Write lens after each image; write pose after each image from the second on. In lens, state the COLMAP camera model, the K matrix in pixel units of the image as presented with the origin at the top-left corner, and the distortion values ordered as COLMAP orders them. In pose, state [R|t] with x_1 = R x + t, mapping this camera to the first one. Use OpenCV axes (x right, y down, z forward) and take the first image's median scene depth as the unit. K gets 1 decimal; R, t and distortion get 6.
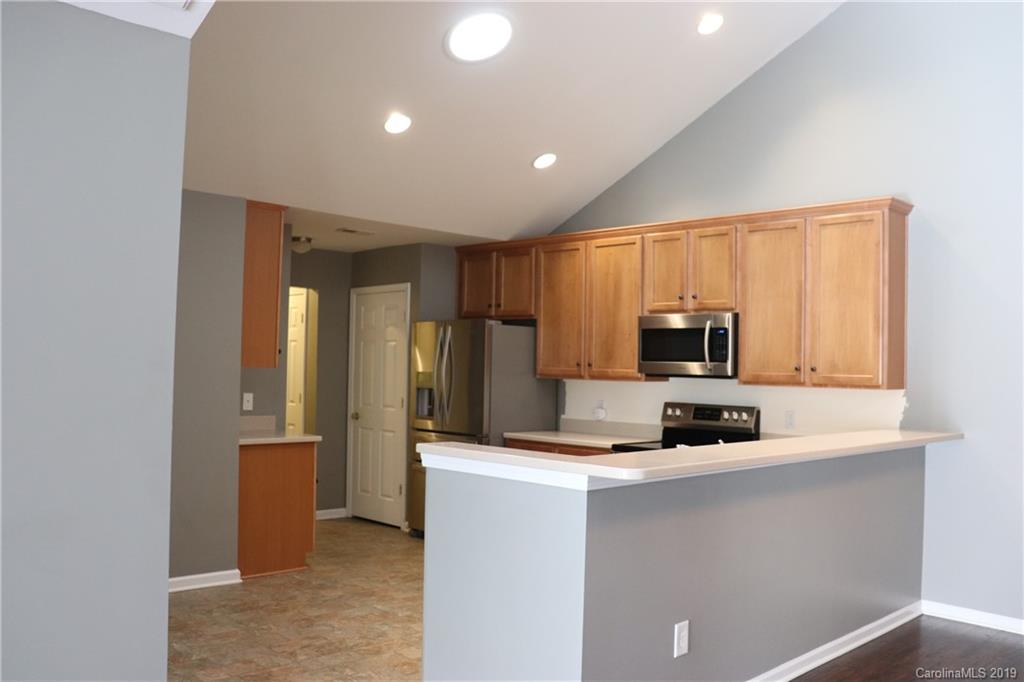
lens RADIAL K [[910.8, 0, 511.9], [0, 910.8, 339.8], [0, 0, 1]] dist [-0.100172, 0.018542]
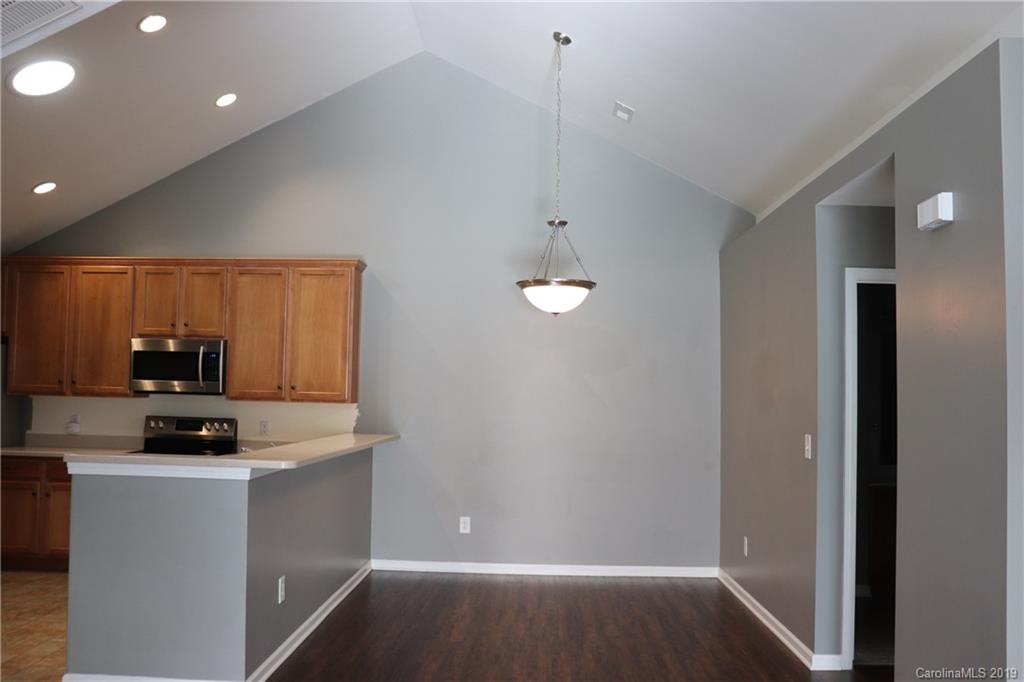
lens RADIAL K [[910.8, 0, 512.0], [0, 910.8, 343.5], [0, 0, 1]] dist [-0.100172, 0.018542]
pose [[0.732767, 0.030765, 0.679784, -0.284951], [-0.023704, 0.999525, -0.019684, -0.010873], [-0.680067, -0.001689, 0.733148, -0.133449]]
